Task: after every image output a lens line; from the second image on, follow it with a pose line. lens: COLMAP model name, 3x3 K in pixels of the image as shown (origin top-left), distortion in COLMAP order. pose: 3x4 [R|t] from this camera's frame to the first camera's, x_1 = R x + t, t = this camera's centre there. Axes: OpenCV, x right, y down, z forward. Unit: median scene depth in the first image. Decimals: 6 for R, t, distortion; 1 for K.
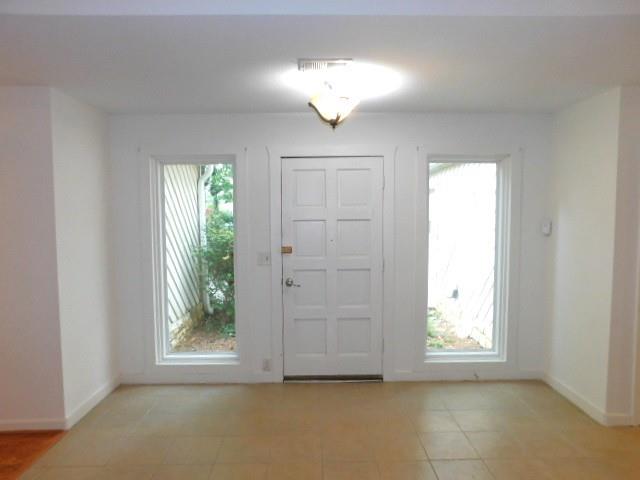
lens RADIAL K [[427.2, 0, 317.5], [0, 427.2, 241.9], [0, 0, 1]] dist [-0.075972, 0.063067]
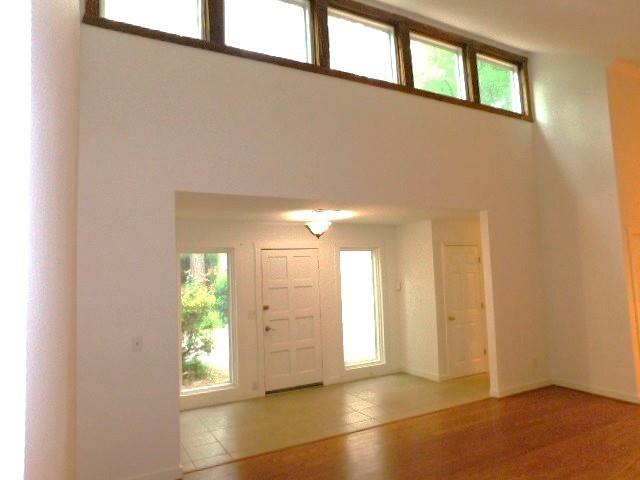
lens RADIAL K [[427.2, 0, 317.5], [0, 427.2, 241.9], [0, 0, 1]] dist [-0.075972, 0.063067]
pose [[0.882746, 0.007203, 0.469796, -0.641409], [0.062185, 0.989296, -0.132012, -0.001224], [-0.465718, 0.145748, 0.872848, -0.490482]]
